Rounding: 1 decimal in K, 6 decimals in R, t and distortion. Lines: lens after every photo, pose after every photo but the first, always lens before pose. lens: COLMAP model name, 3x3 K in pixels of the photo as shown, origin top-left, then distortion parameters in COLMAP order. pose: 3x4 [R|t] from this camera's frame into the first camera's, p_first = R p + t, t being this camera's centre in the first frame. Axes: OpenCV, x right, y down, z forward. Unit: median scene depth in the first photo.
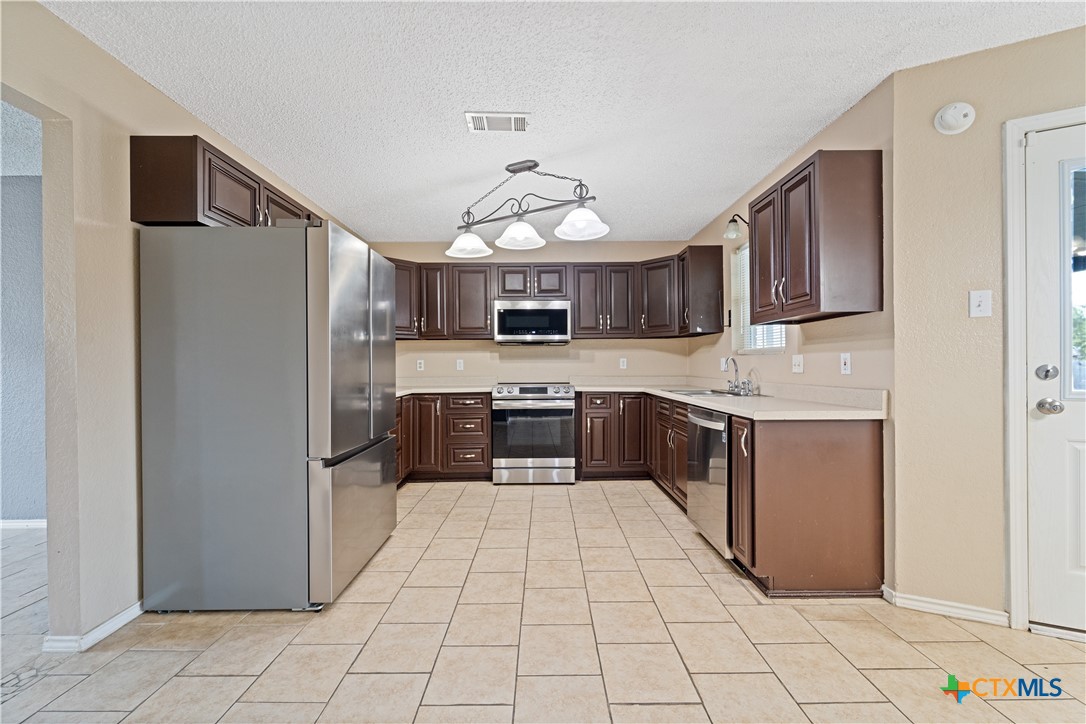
lens RADIAL K [[443.7, 0, 549.6], [0, 443.7, 364.7], [0, 0, 1]] dist [0.002503, -0.001252]
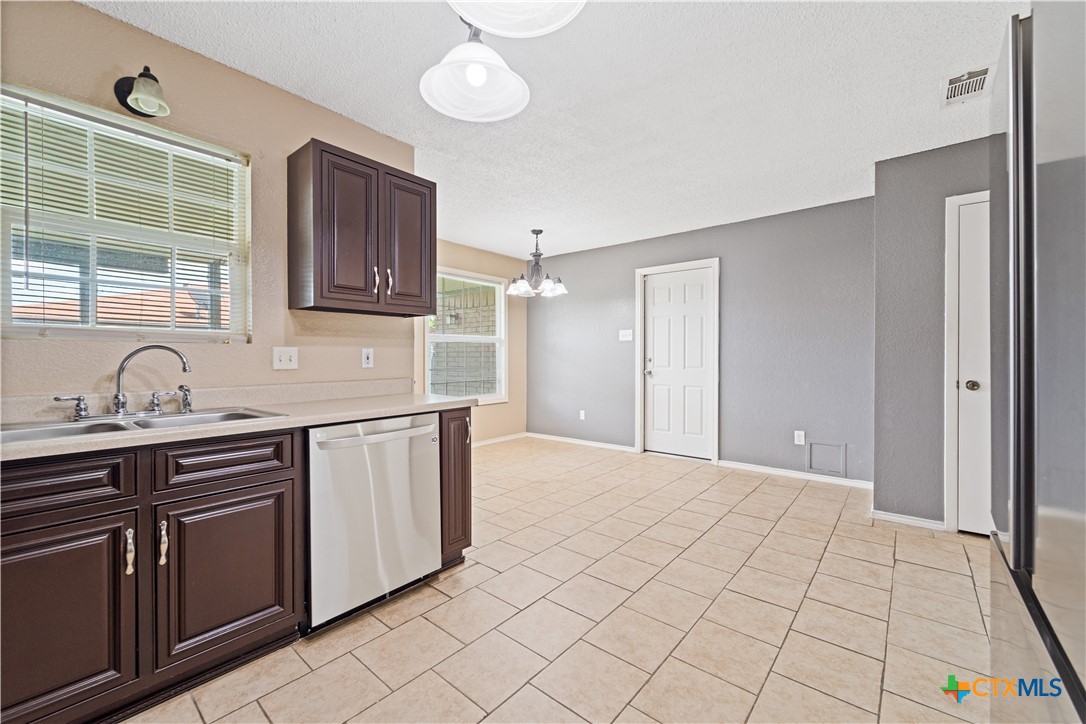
lens RADIAL K [[443.7, 0, 537.2], [0, 443.7, 358.4], [0, 0, 1]] dist [0.002503, -0.001252]
pose [[-0.751219, 0.004506, 0.660038, -0.352453], [0.005368, 0.999985, -0.000717, 0.001648], [-0.660031, 0.003005, -0.751232, 1.501718]]
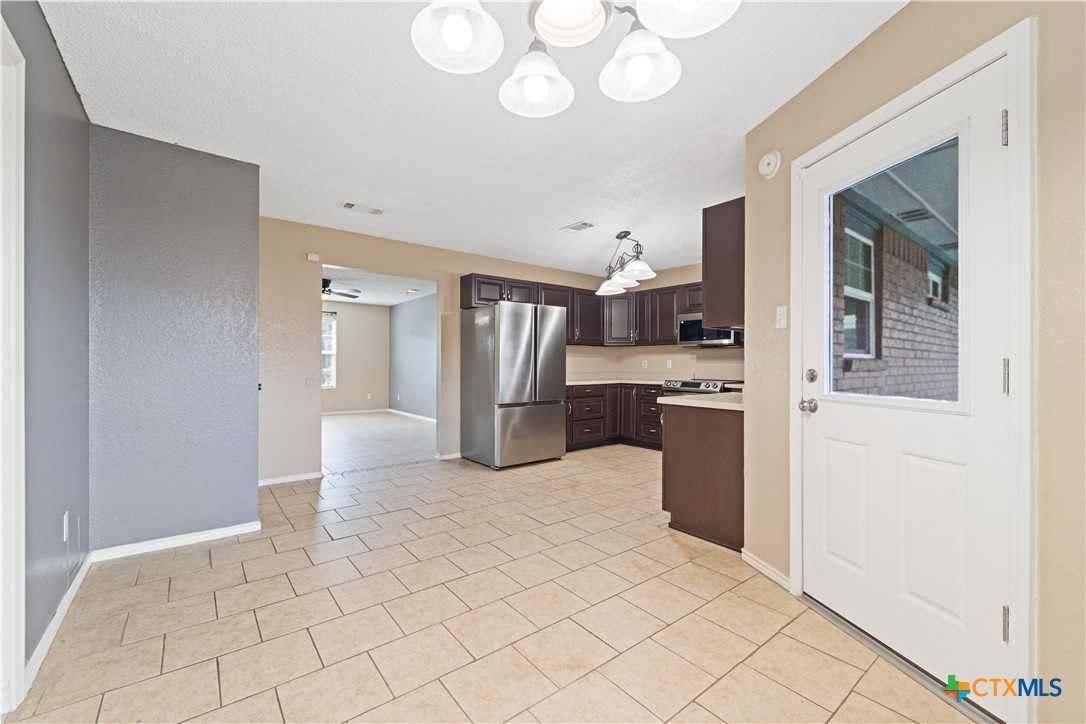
lens RADIAL K [[443.7, 0, 543.2], [0, 443.7, 362.8], [0, 0, 1]] dist [0.002503, -0.001252]
pose [[0.609492, 0.006898, -0.792762, 1.202012], [-0.006264, 0.999973, 0.003886, -0.012513], [0.792768, 0.002598, 0.609518, -0.183399]]
